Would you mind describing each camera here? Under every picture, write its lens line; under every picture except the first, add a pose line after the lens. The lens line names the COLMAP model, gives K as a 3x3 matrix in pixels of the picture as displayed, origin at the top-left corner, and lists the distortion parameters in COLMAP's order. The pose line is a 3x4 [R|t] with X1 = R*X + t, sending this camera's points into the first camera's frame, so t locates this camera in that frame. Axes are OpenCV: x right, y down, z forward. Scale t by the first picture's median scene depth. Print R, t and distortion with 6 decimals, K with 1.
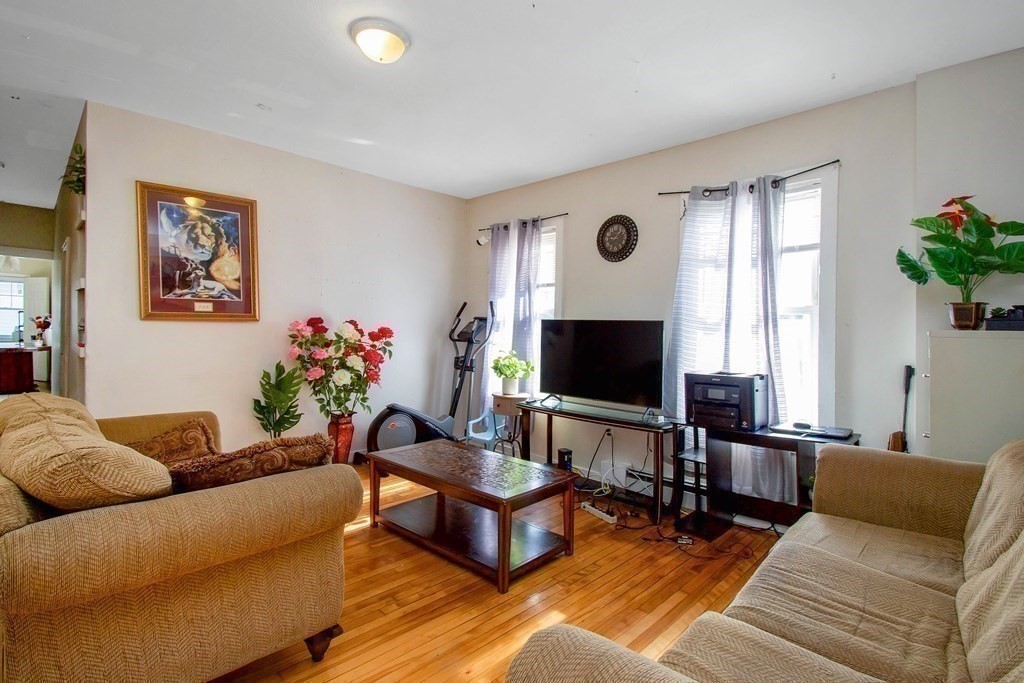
lens RADIAL K [[486.1, 0, 513.3], [0, 486.1, 342.5], [0, 0, 1]] dist [0.000386, 0.000007]
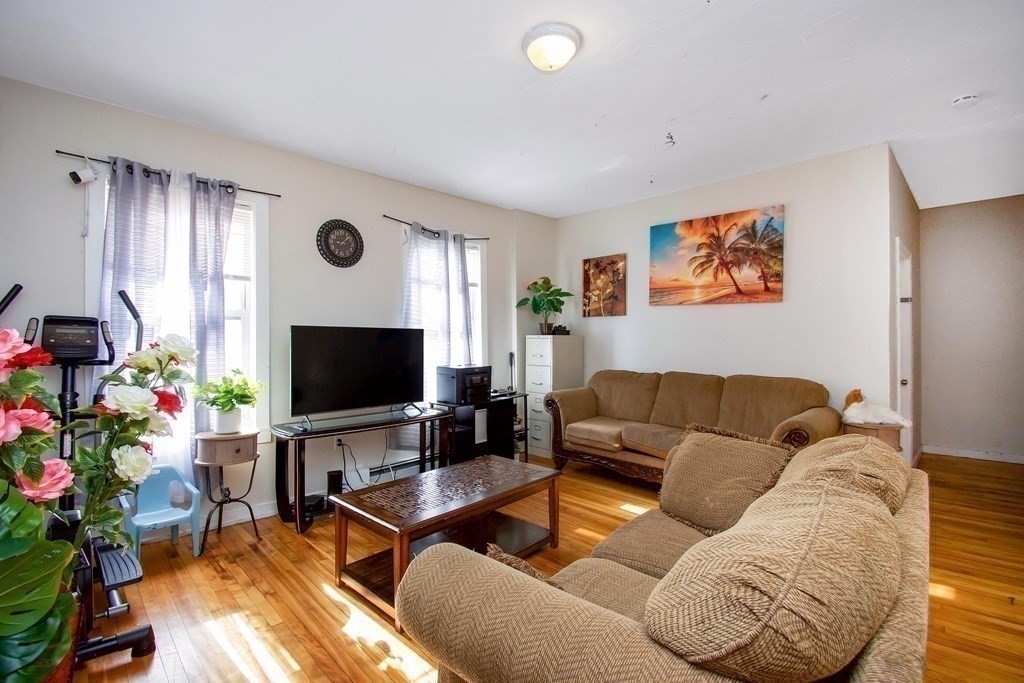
lens RADIAL K [[459.1, 0, 510.4], [0, 459.1, 339.9], [0, 0, 1]] dist [0.000174, -0.000179]
pose [[0.017159, -0.026881, 0.999491, -0.736282], [0.023901, 0.999364, 0.026467, -0.037241], [-0.999567, 0.023434, 0.017791, 0.667706]]
